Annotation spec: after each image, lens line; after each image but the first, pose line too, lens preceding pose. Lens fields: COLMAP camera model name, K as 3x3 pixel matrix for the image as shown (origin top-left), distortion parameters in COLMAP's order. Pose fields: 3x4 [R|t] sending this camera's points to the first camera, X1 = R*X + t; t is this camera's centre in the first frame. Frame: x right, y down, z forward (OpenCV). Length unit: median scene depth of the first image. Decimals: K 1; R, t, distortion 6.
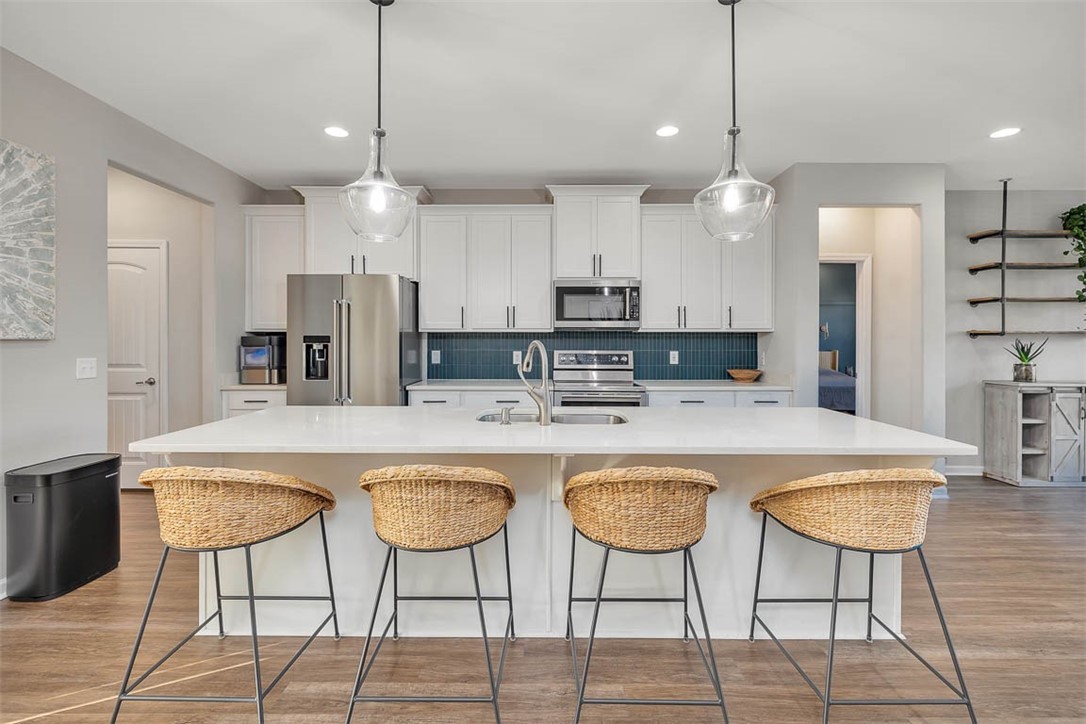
lens RADIAL K [[466.7, 0, 538.6], [0, 466.7, 340.4], [0, 0, 1]] dist [-0.004639, 0.001846]
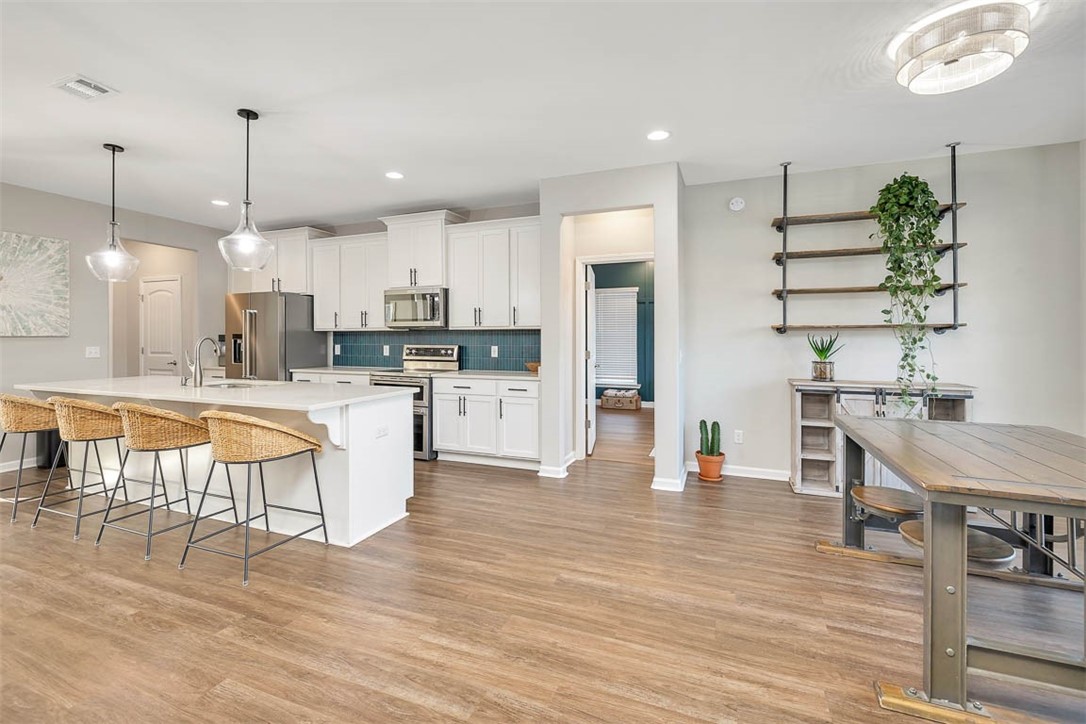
lens RADIAL K [[461.1, 0, 545.4], [0, 461.1, 343.7], [0, 0, 1]] dist [0.000939, -0.000966]
pose [[0.932726, 0.002621, -0.360577, 0.890945], [0.000419, 0.999965, 0.008351, 0.008212], [0.360586, -0.007940, 0.932692, -0.037617]]
